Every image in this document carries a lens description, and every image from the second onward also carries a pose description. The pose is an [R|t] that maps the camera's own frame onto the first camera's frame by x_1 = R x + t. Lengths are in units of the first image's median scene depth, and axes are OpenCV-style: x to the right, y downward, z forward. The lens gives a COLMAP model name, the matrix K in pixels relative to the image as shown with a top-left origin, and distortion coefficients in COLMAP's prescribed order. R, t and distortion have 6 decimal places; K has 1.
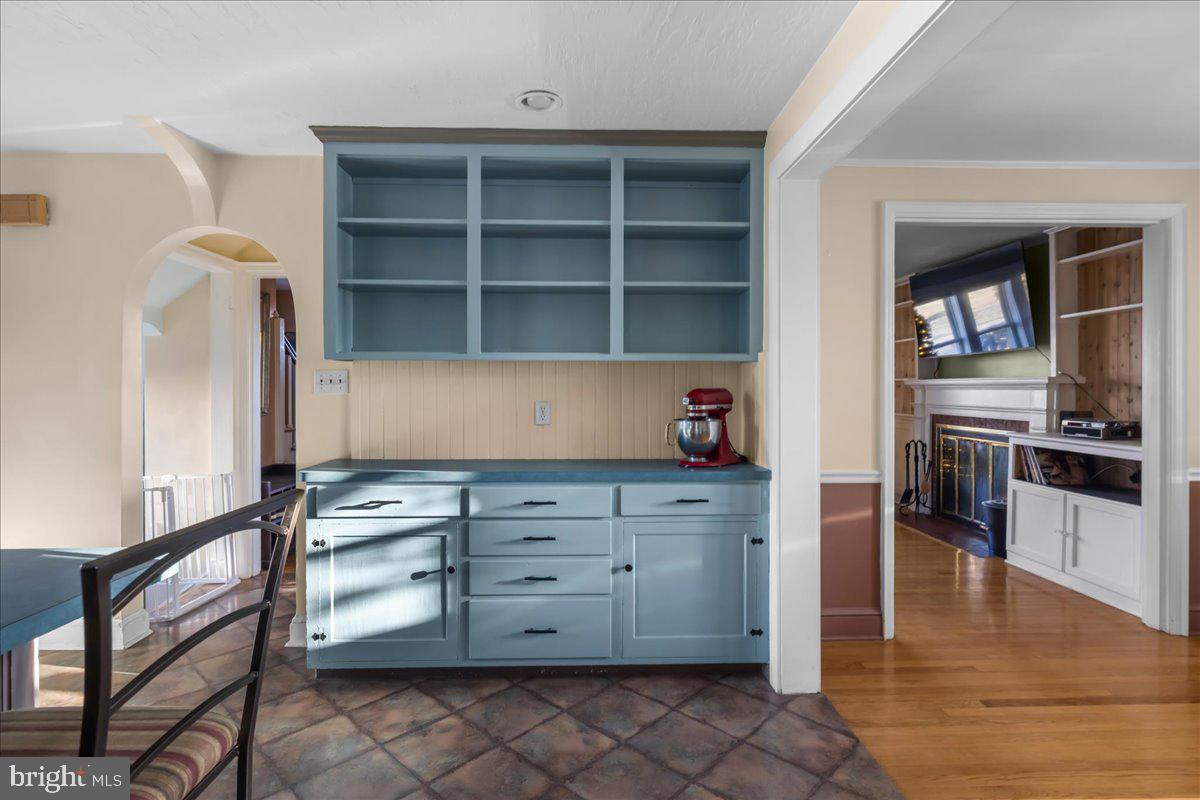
lens RADIAL K [[604.6, 0, 598.9], [0, 604.6, 397.0], [0, 0, 1]] dist [-0.001273, -0.000644]
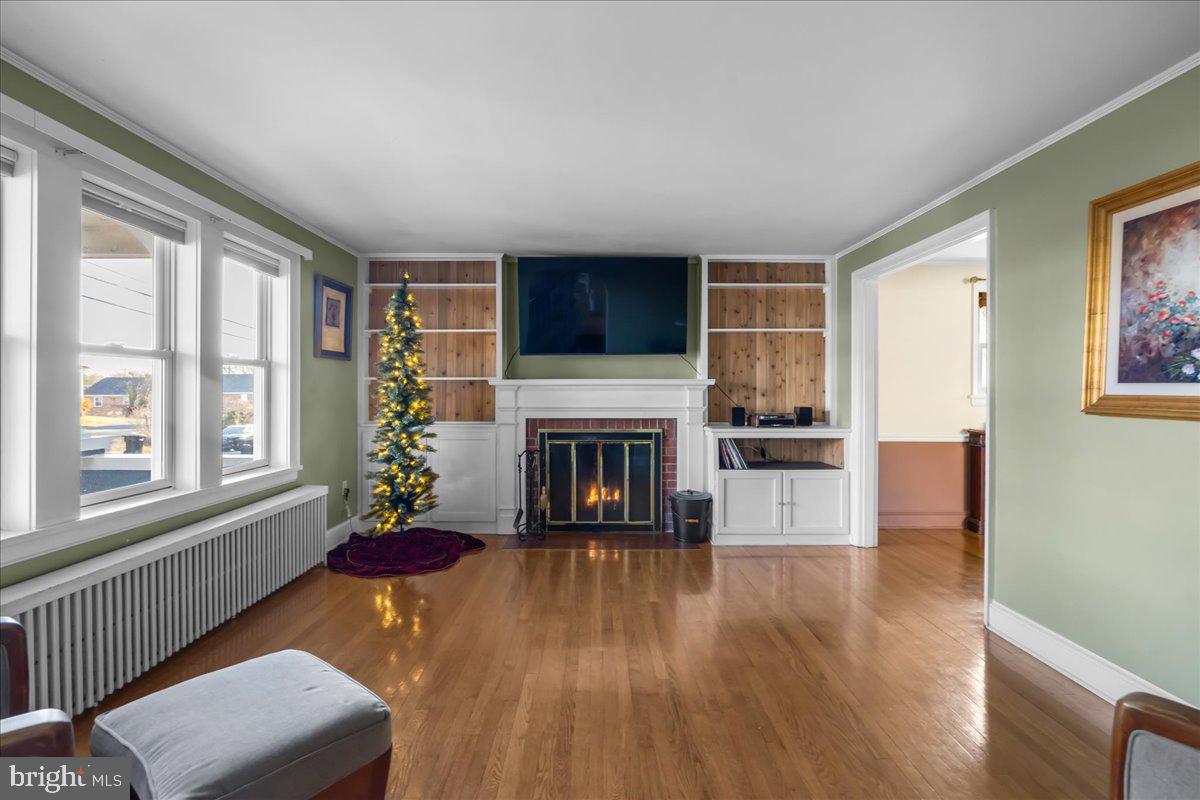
lens RADIAL K [[557.0, 0, 607.6], [0, 557.0, 401.2], [0, 0, 1]] dist [0.001116, 0.000169]
pose [[0.016133, -0.019959, 0.999671, -0.366009], [0.013769, 0.999710, 0.019738, -0.015420], [-0.999775, 0.013446, 0.016403, 1.228798]]
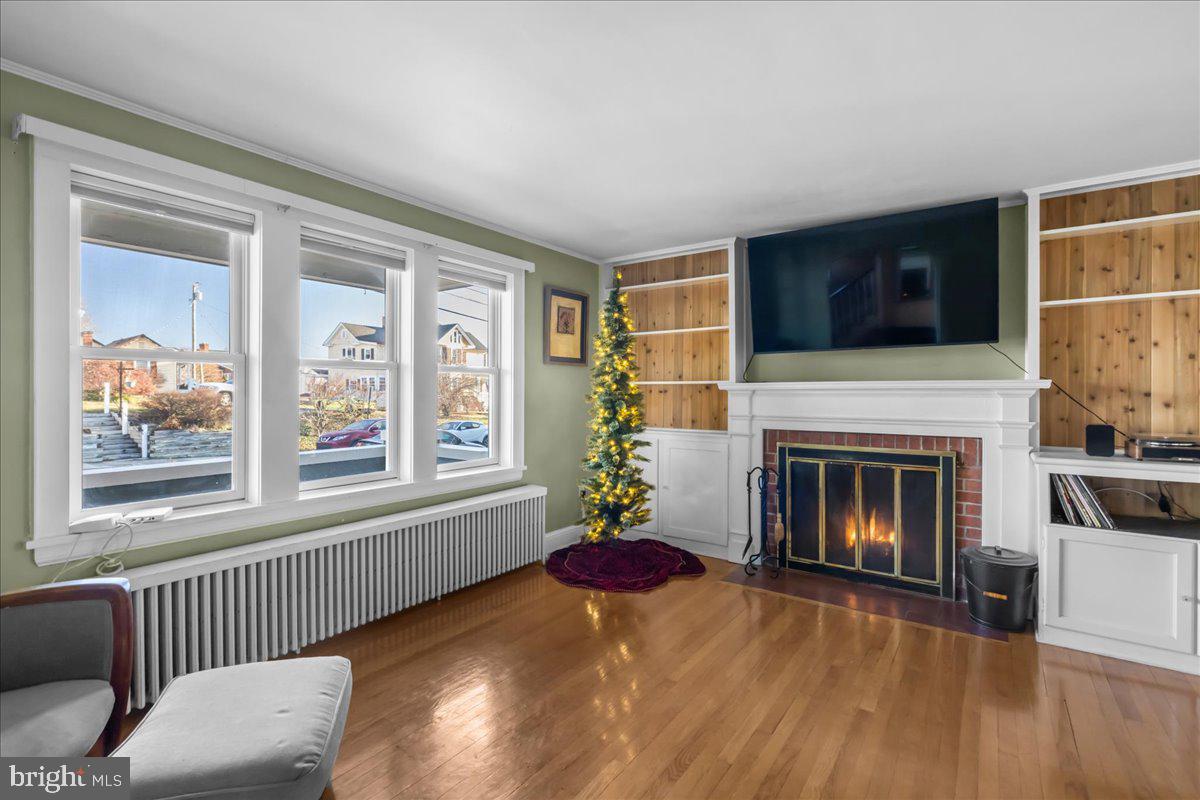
lens RADIAL K [[557.5, 0, 598.3], [0, 557.5, 397.6], [0, 0, 1]] dist [0.003308, 0.000737]
pose [[0.604888, -0.007234, 0.796278, -0.163680], [0.009896, 0.999950, 0.001567, -0.018365], [-0.796249, 0.006932, 0.604929, 1.058664]]
